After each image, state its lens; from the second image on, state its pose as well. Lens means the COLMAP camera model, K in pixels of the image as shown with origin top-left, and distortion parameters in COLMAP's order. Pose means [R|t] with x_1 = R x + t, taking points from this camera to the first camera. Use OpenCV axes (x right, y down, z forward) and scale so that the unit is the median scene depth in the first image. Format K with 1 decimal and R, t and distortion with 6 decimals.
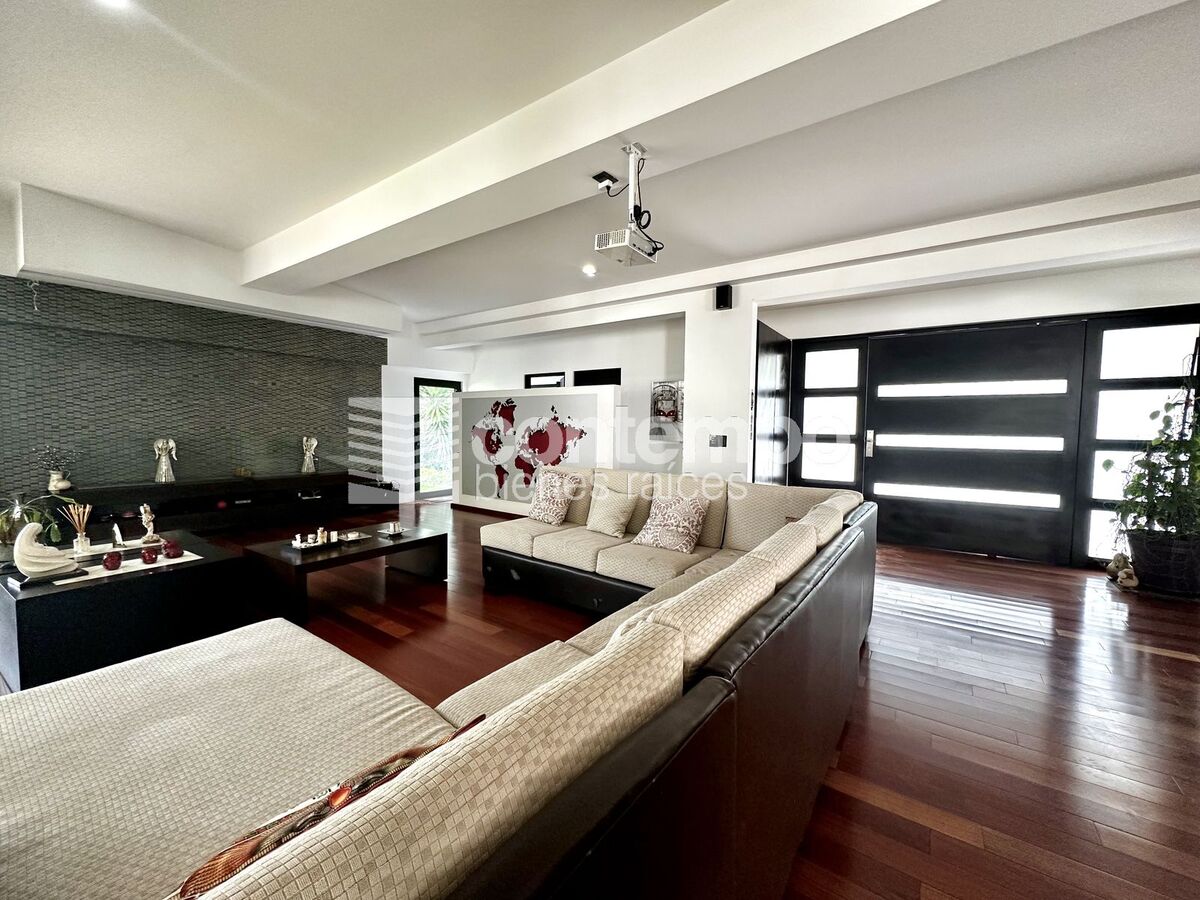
lens RADIAL K [[479.0, 0, 601.7], [0, 479.0, 450.0], [0, 0, 1]] dist [-0.003942, 0.000165]
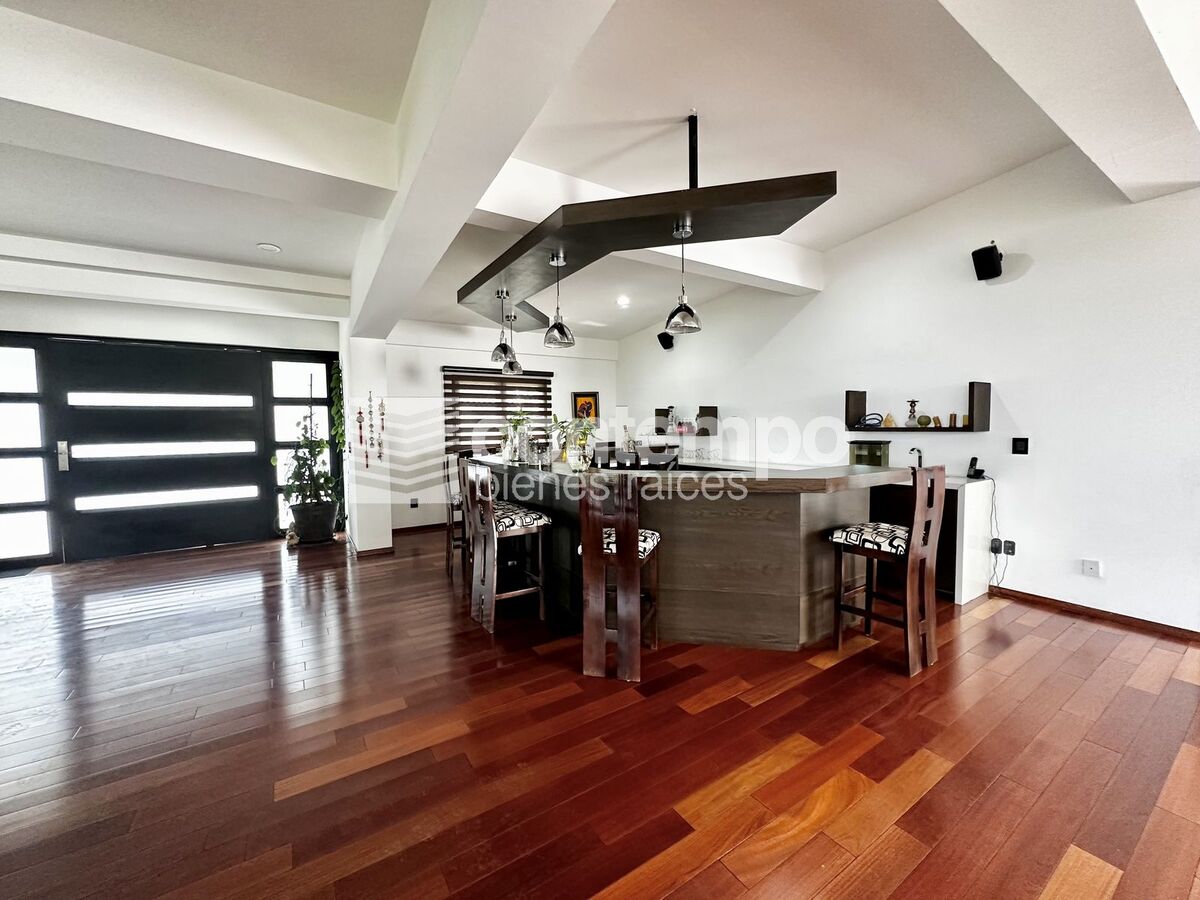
lens RADIAL K [[479.0, 0, 599.4], [0, 479.0, 449.9], [0, 0, 1]] dist [-0.003942, 0.000165]
pose [[0.368772, -0.060079, 0.927576, 0.117577], [0.066698, 0.997047, 0.038062, 0.010121], [-0.927124, 0.047831, 0.371690, -0.333748]]
